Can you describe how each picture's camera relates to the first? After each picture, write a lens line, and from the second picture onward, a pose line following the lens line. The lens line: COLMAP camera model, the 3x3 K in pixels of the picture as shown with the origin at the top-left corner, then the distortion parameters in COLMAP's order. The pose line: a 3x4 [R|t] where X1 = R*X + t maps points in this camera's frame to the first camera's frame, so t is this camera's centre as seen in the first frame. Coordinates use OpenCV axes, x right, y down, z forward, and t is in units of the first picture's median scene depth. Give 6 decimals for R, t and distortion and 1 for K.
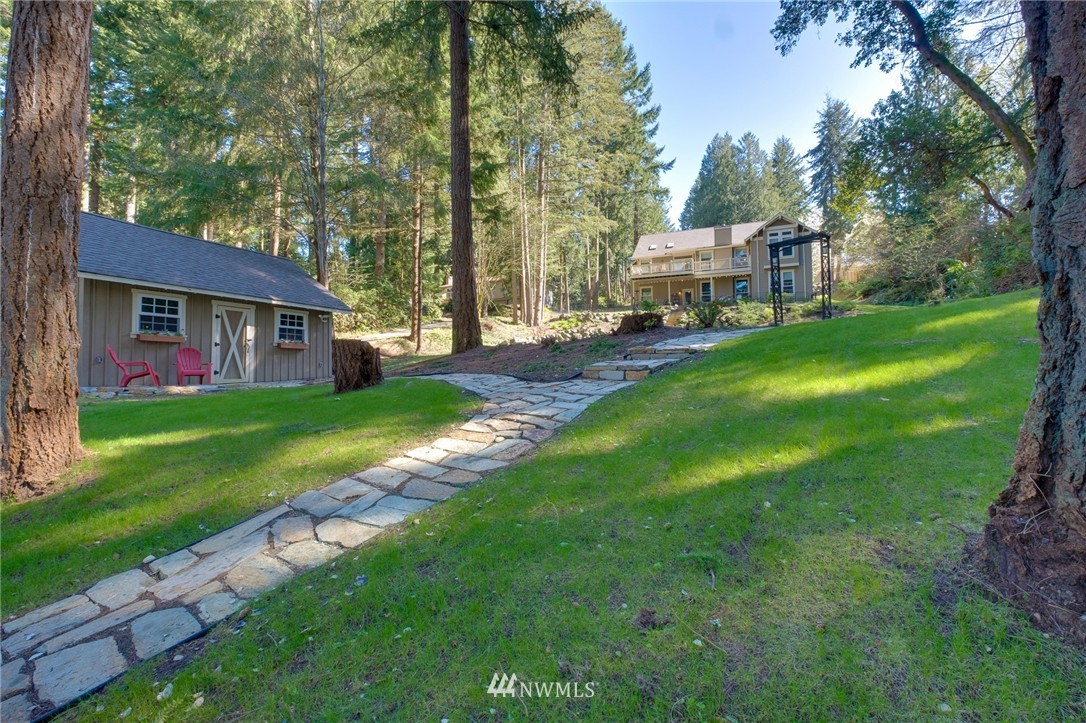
lens RADIAL K [[465.9, 0, 549.0], [0, 465.9, 363.0], [0, 0, 1]] dist [-0.016649, 0.000135]
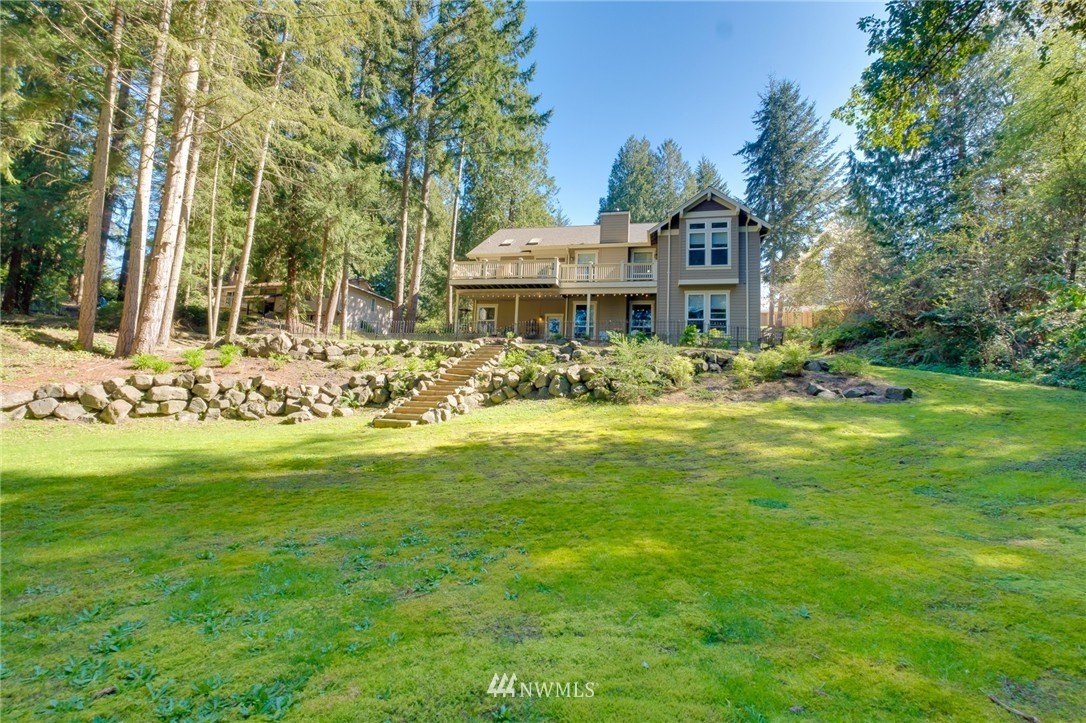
lens RADIAL K [[465.9, 0, 549.0], [0, 465.9, 363.0], [0, 0, 1]] dist [-0.016649, 0.000135]
pose [[0.984957, 0.074754, 0.155796, 0.183488], [-0.062551, 0.994683, -0.081813, -0.044423], [-0.161083, 0.070837, 0.984395, 0.383642]]
